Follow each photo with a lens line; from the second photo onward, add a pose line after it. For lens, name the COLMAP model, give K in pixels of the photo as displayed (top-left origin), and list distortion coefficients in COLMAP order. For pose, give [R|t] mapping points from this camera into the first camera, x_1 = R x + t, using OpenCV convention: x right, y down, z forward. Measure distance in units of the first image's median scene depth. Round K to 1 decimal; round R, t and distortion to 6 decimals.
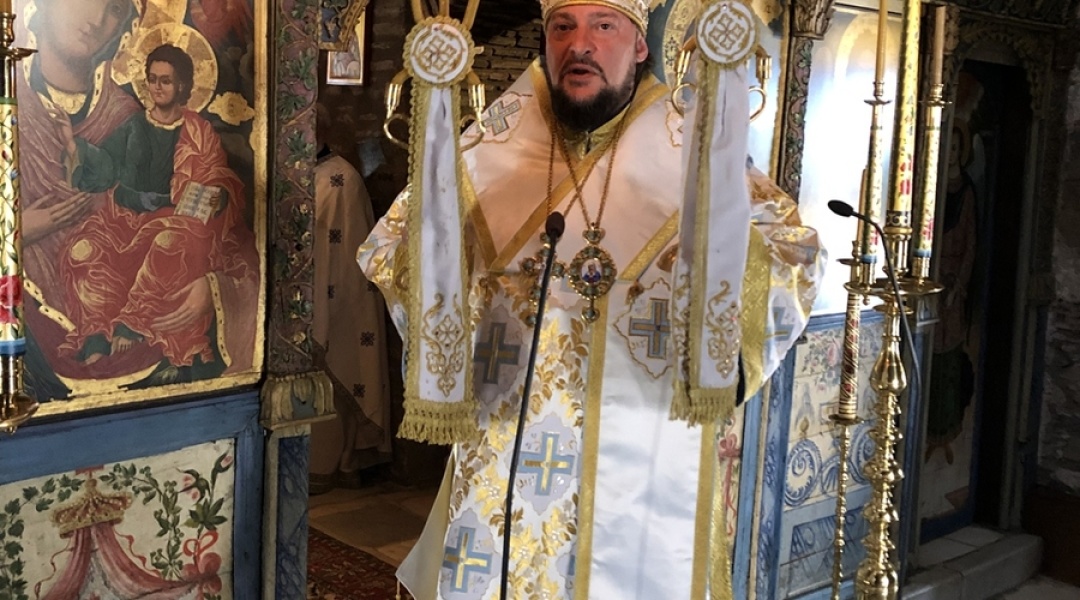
lens RADIAL K [[1171.6, 0, 543.5], [0, 1171.6, 287.2], [0, 0, 1]] dist [0.062910, -0.197424]
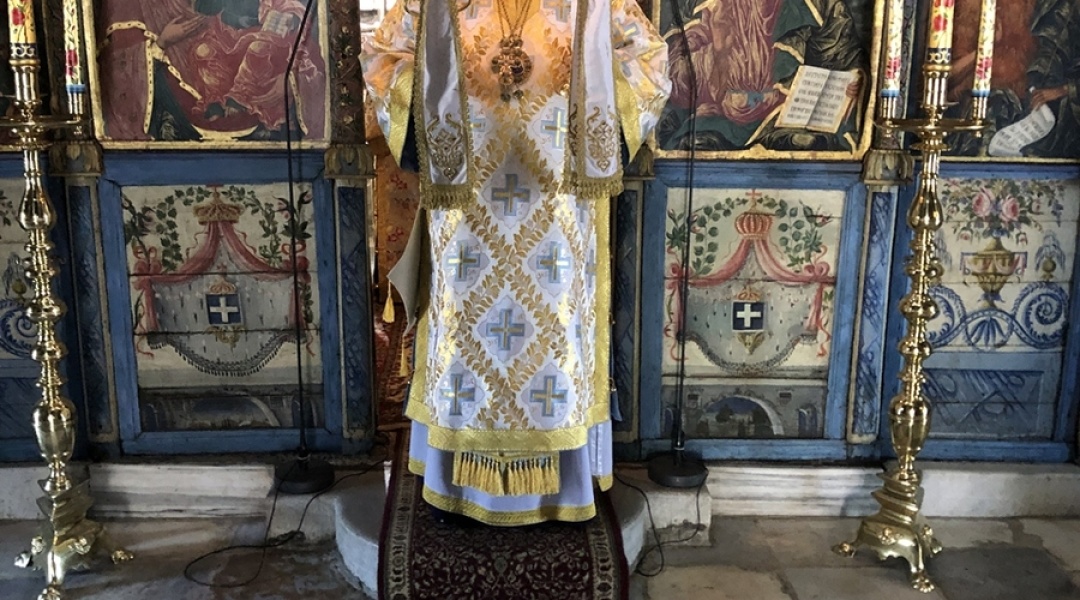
lens RADIAL K [[1171.6, 0, 543.5], [0, 1171.6, 287.2], [0, 0, 1]] dist [0.062910, -0.197424]
pose [[0.771865, 0.132293, -0.621870, 0.987774], [-0.075878, 0.990289, 0.116488, 0.065250], [0.631242, -0.042727, 0.774408, -0.000191]]
